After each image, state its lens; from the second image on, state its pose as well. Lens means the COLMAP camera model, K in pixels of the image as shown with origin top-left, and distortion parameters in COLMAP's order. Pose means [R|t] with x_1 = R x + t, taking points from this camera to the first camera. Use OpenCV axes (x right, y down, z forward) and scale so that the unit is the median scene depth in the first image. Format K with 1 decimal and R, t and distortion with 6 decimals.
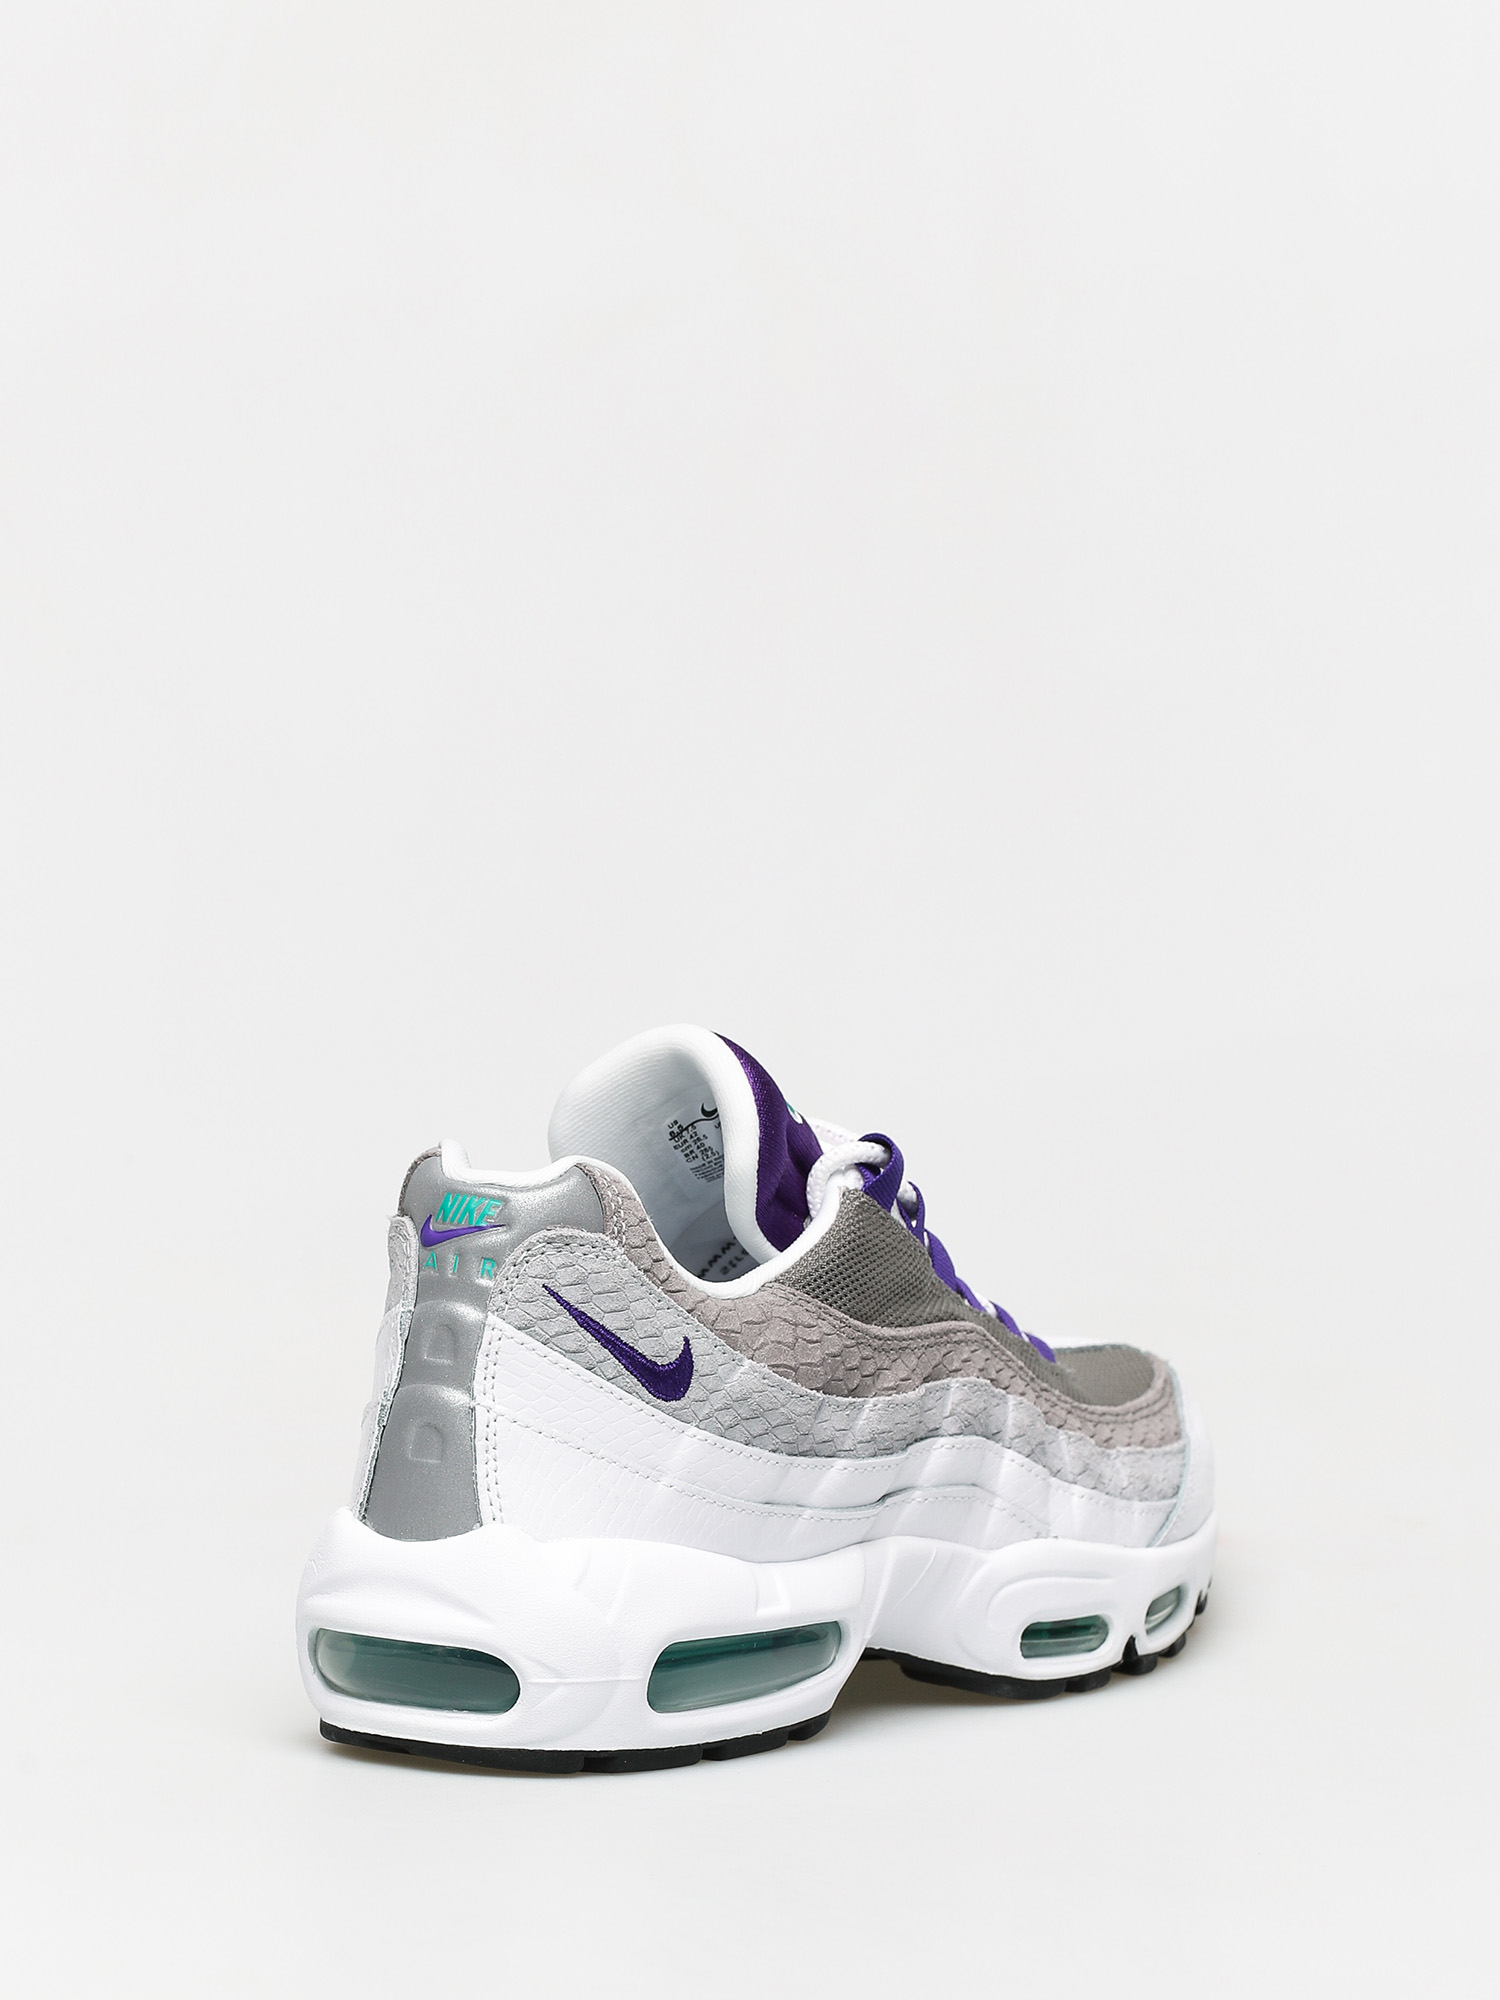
lens RADIAL K [[7853.0, 0, 750.0], [0, 7853.0, 1000.0], [0, 0, 1]] dist [0.041528, 0.771540]
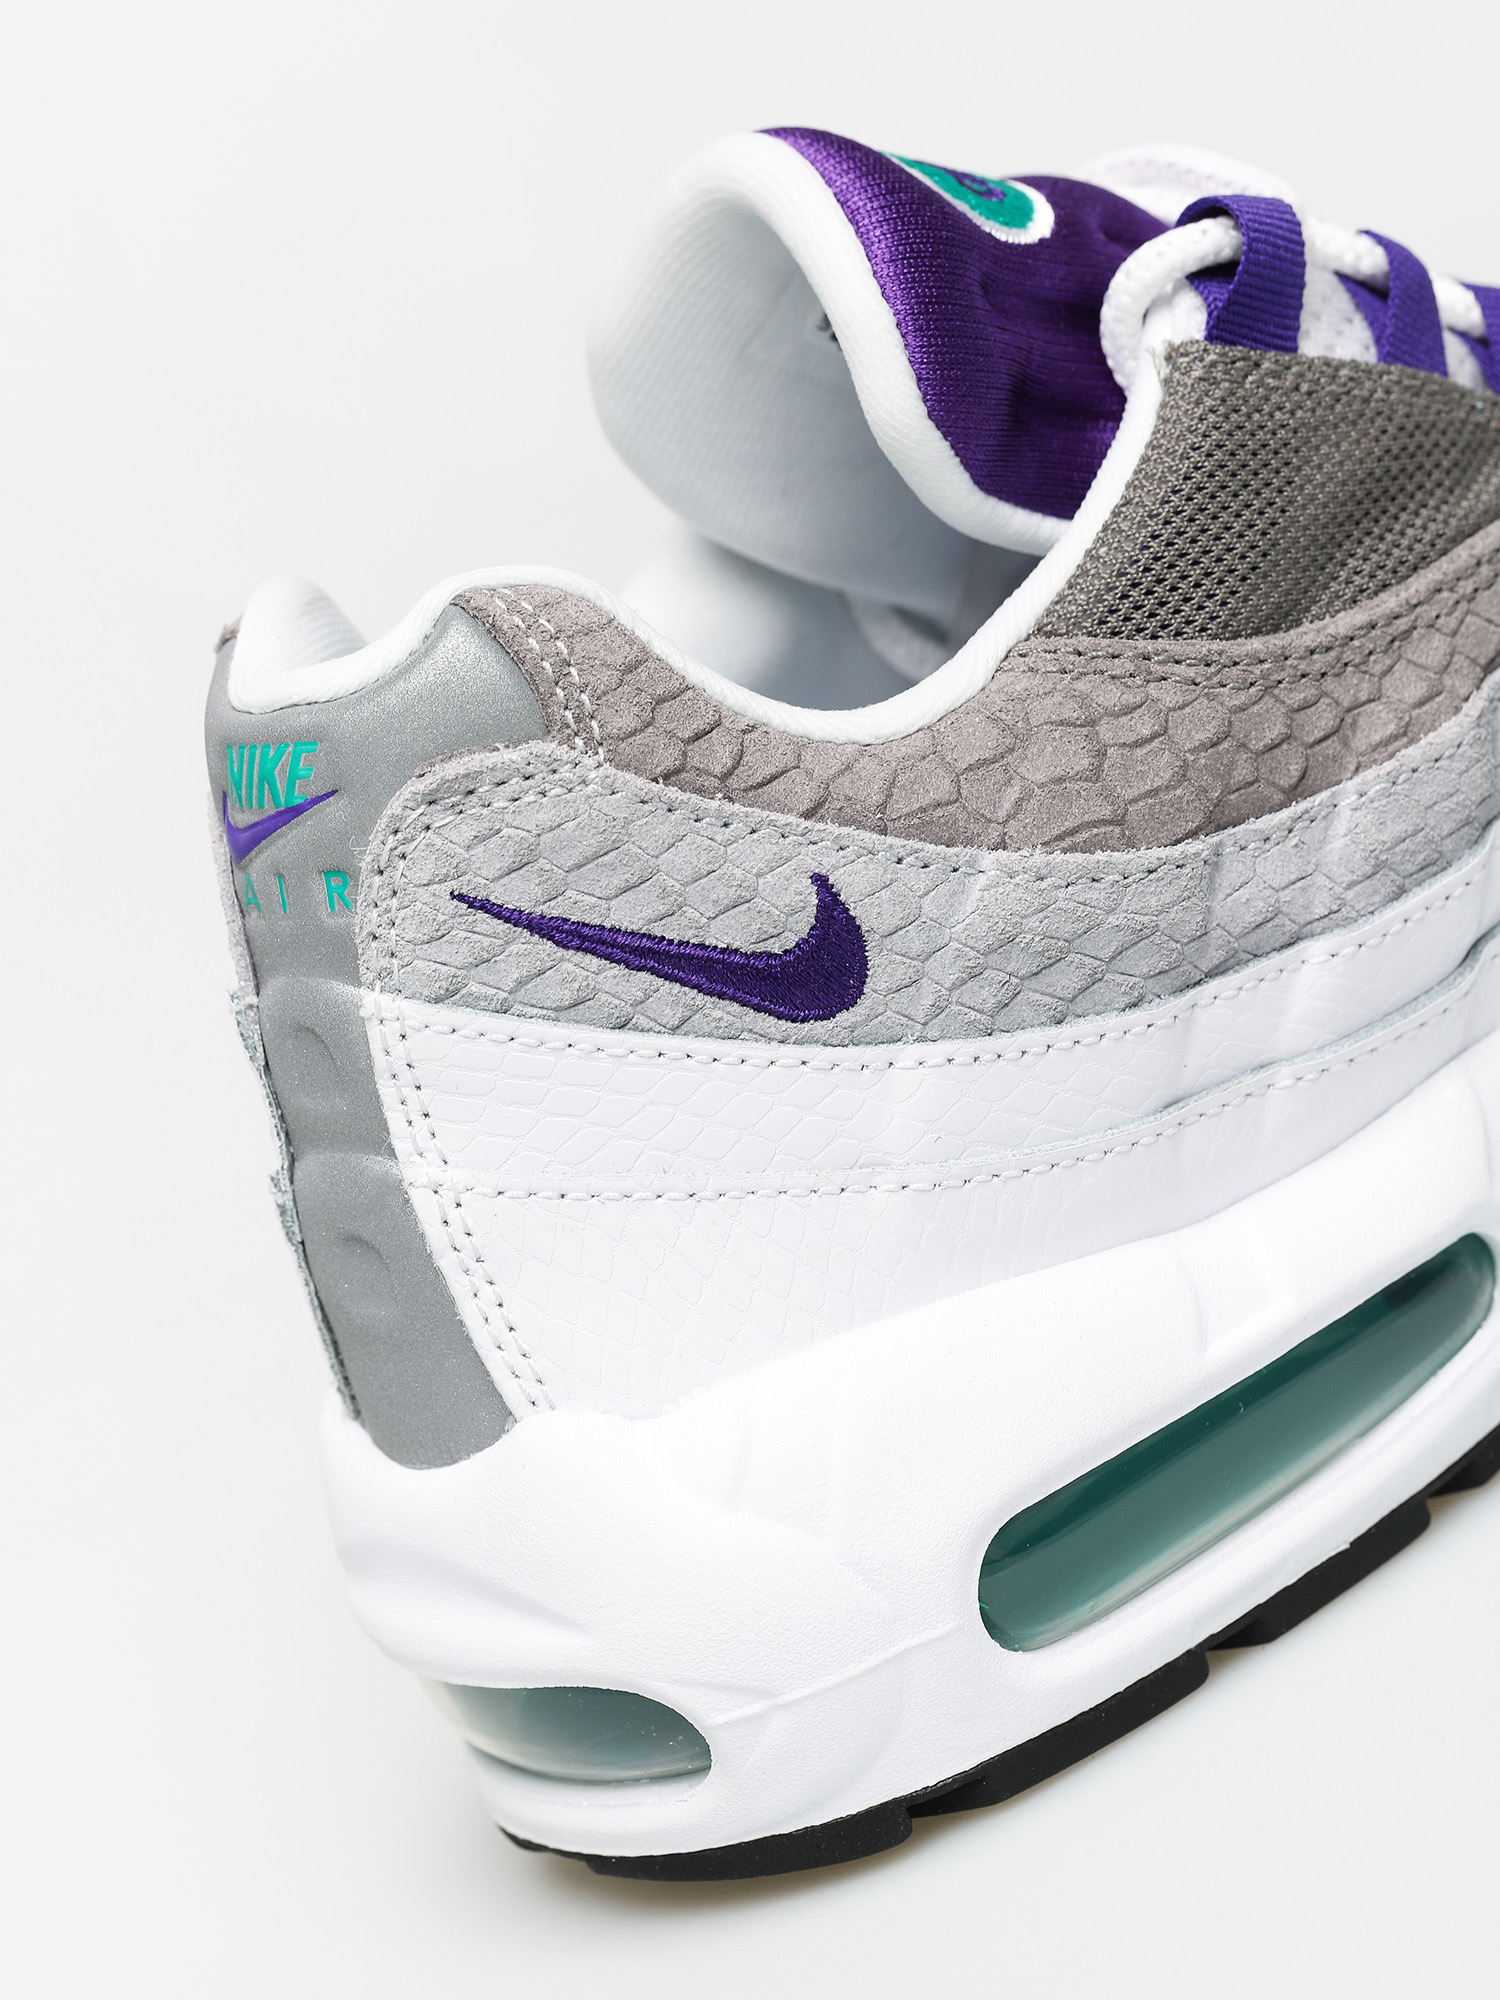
lens RADIAL K [[7853.0, 0, 750.0], [0, 7853.0, 1000.0], [0, 0, 1]] dist [0.041528, 0.771540]
pose [[0.888605, -0.287831, -0.357119, 0.146986], [0.364236, 0.916026, 0.168016, -0.027552], [0.278770, -0.279375, 0.918823, 0.579969]]
